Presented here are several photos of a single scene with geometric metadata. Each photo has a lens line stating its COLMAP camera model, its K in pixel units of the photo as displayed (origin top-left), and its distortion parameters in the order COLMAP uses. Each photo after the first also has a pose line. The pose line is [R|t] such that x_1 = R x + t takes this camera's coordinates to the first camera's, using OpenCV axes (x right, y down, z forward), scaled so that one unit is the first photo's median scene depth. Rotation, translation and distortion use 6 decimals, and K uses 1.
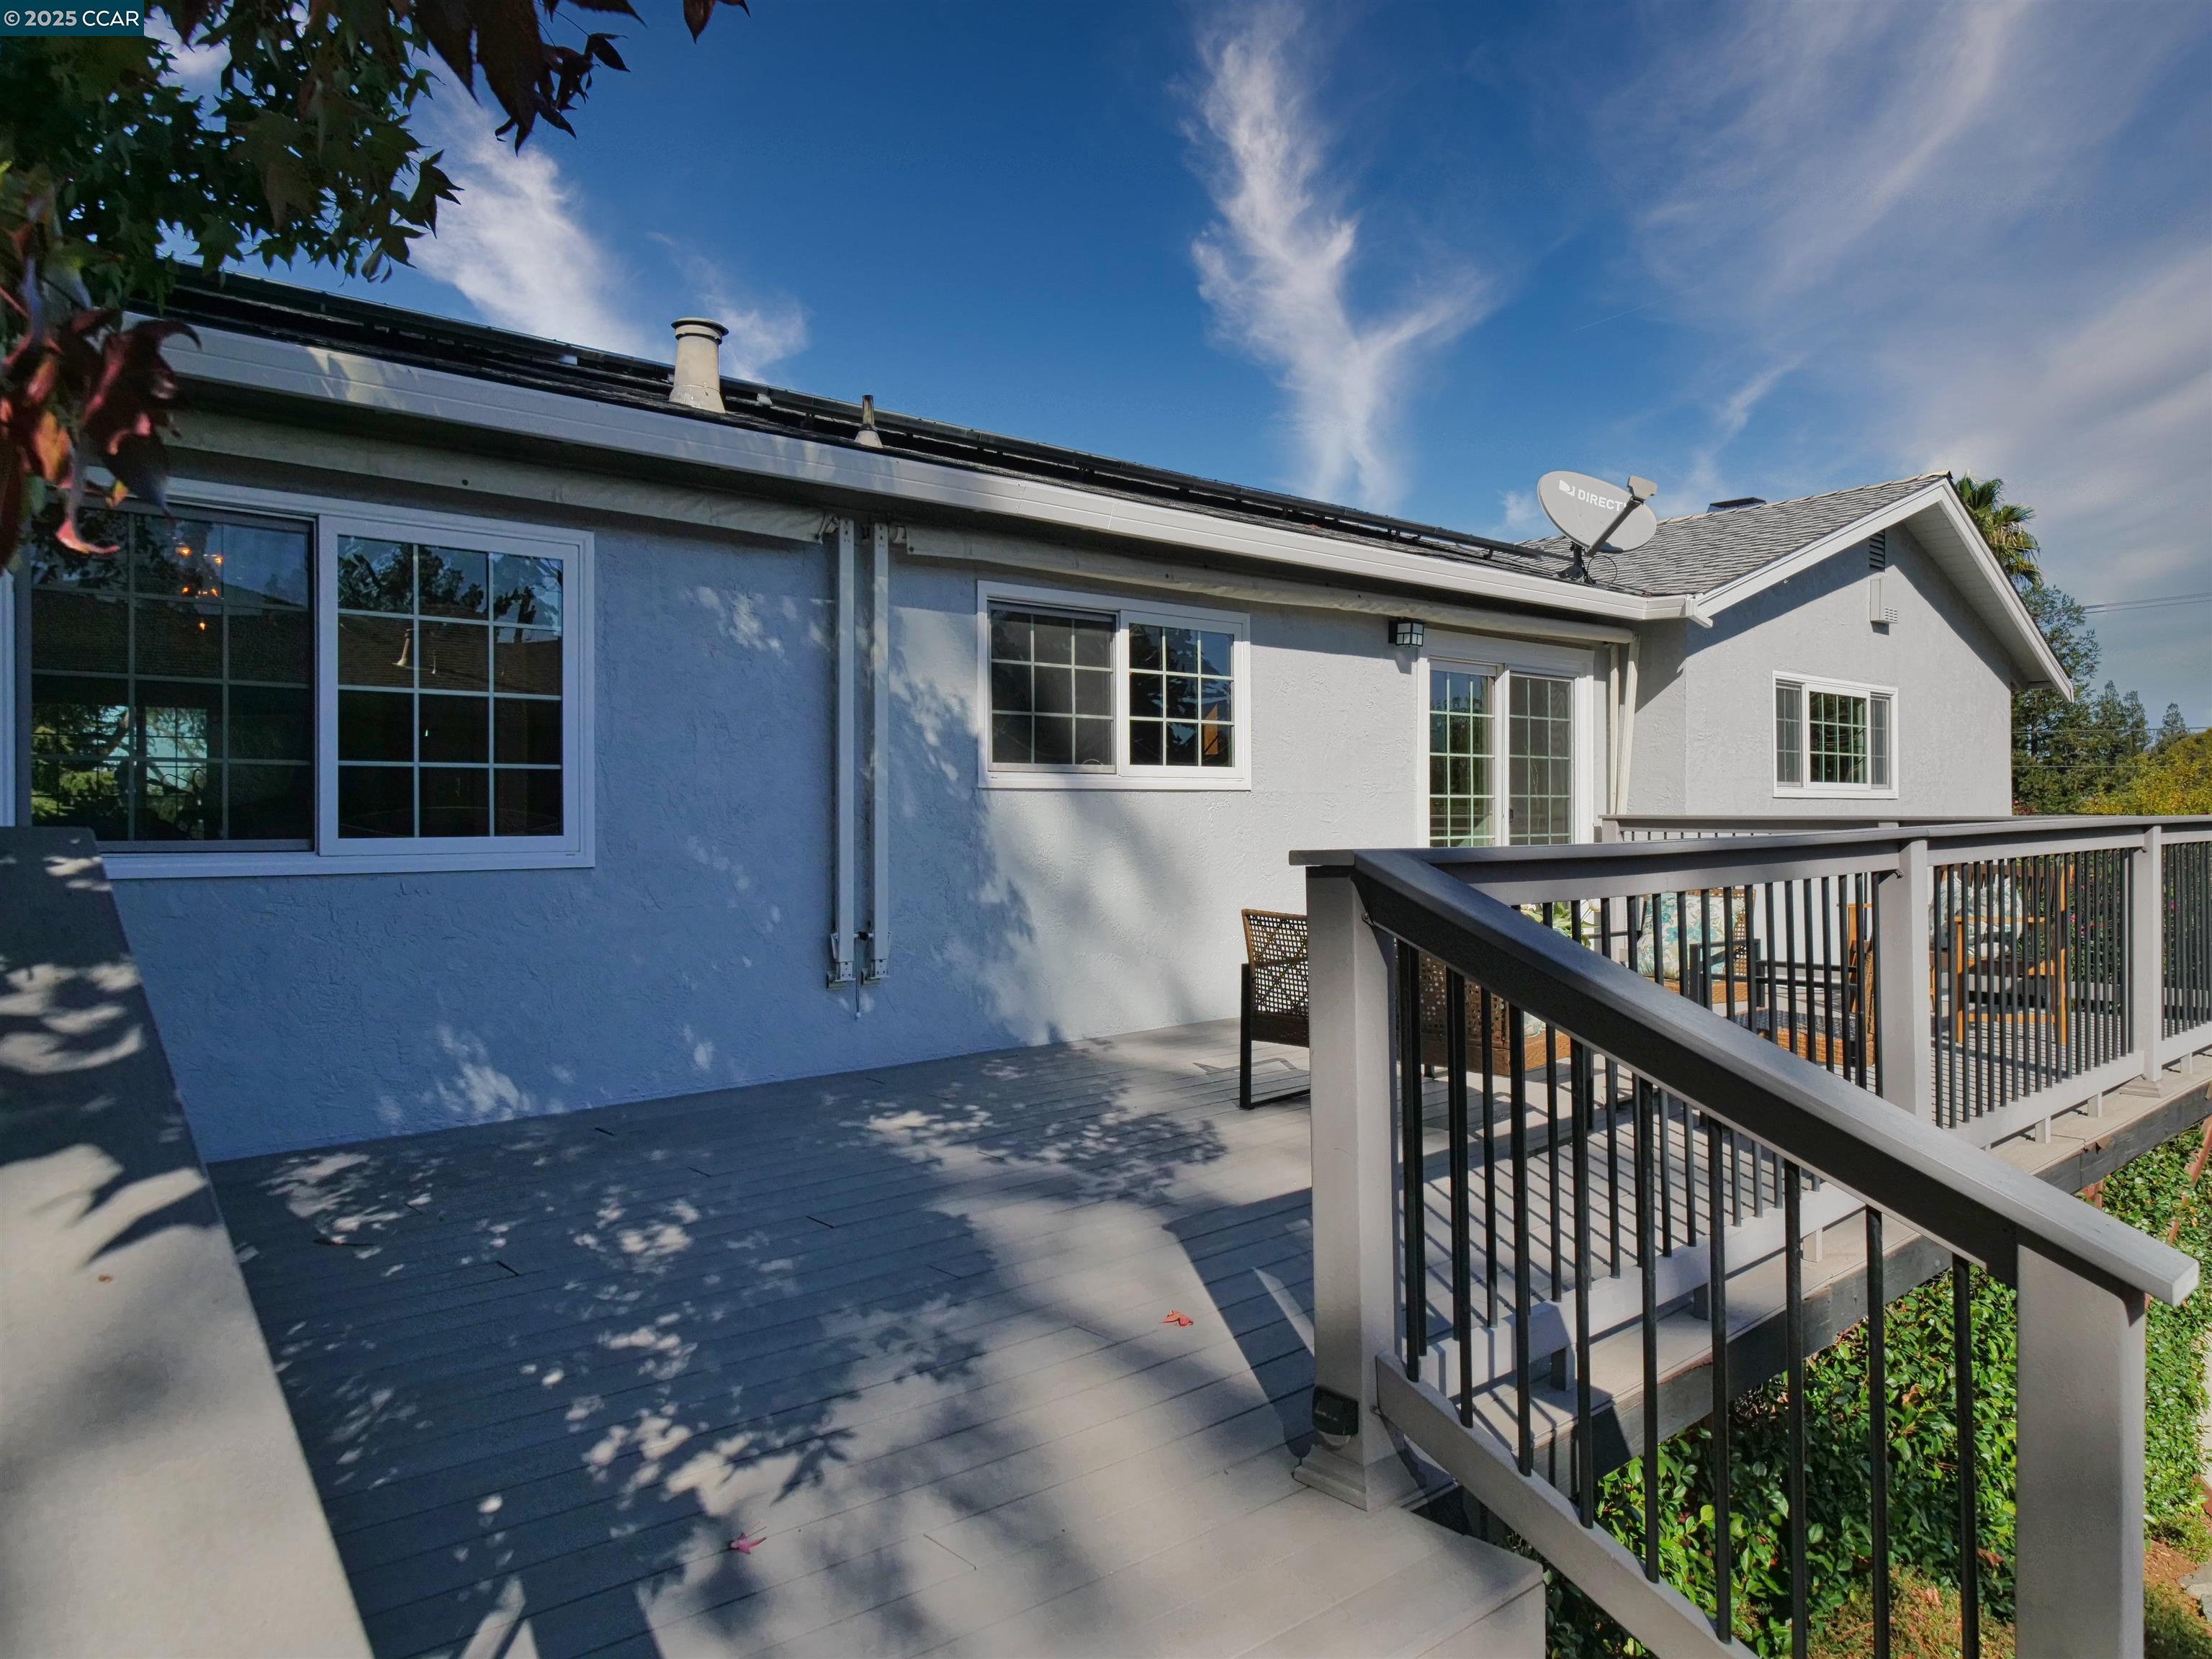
lens RADIAL K [[1430.2, 0, 1073.0], [0, 1430.2, 826.0], [0, 0, 1]] dist [-0.005481, -0.002286]
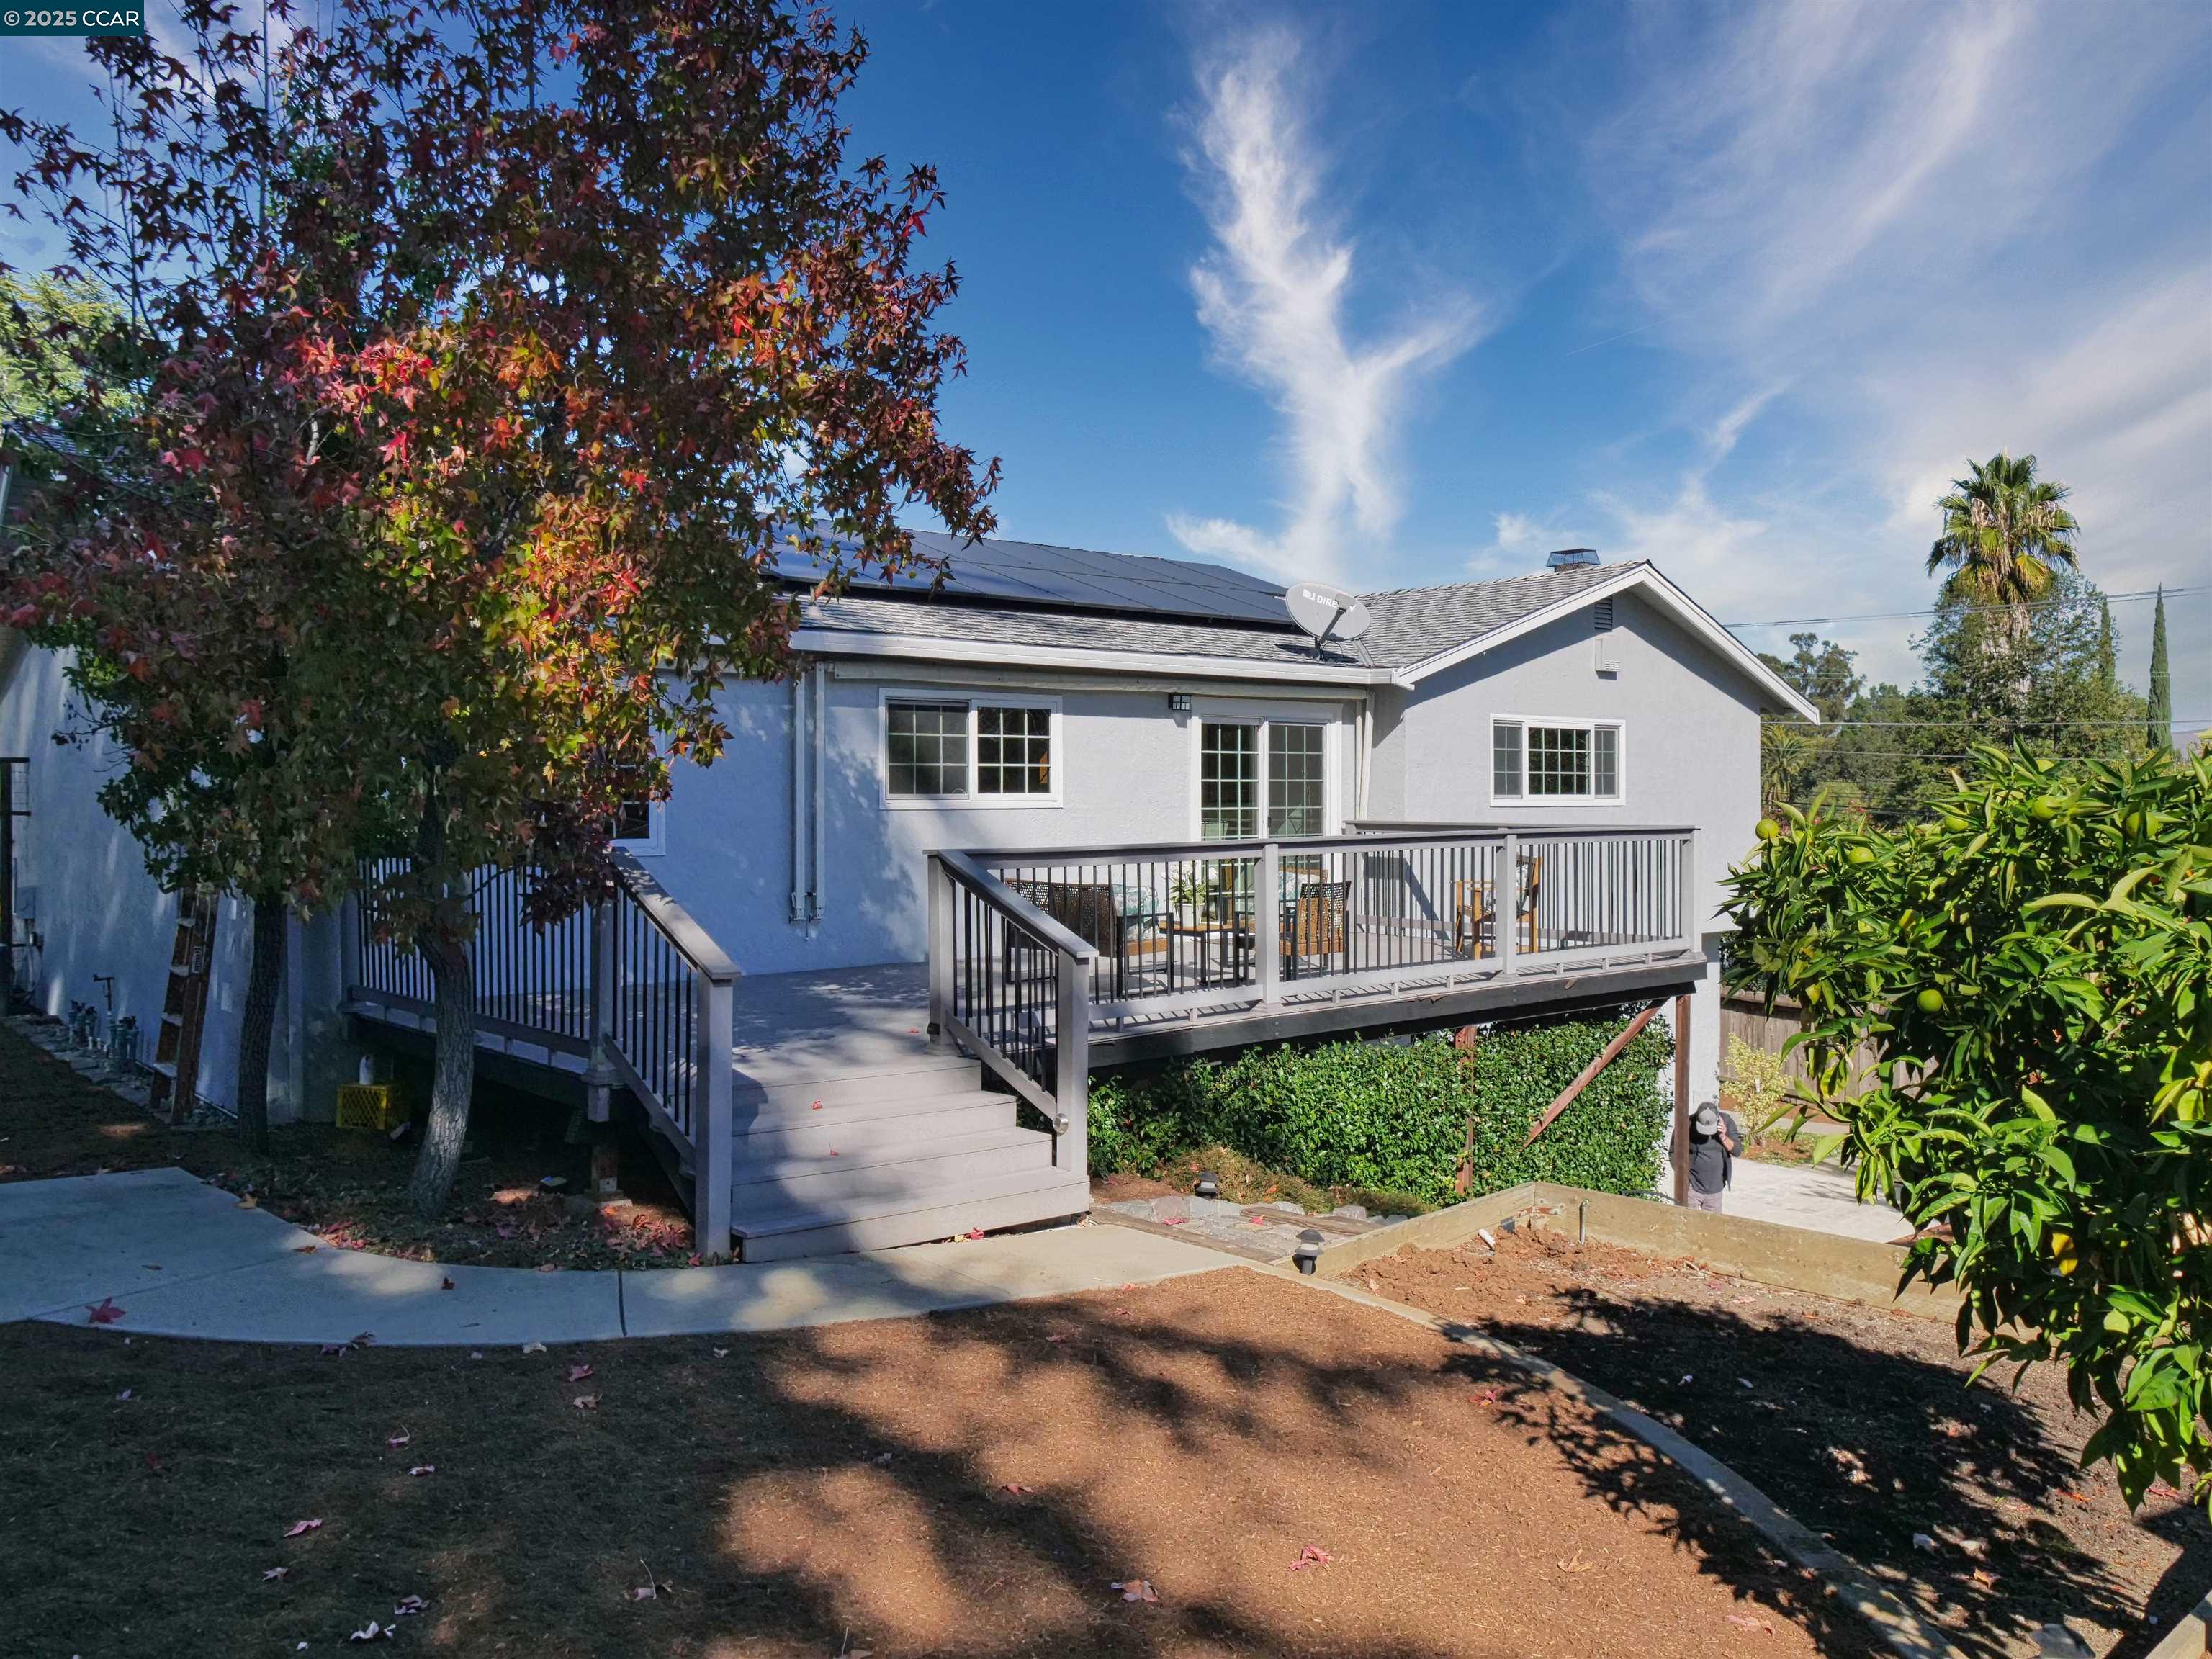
lens RADIAL K [[1665.5, 0, 1106.0], [0, 1665.5, 829.5], [0, 0, 1]] dist [0.004624, 0.001432]
pose [[0.999997, 0.001734, -0.001484, 0.156871], [-0.001718, 0.999938, 0.010966, -0.019115], [0.001503, -0.010963, 0.999939, -0.748870]]
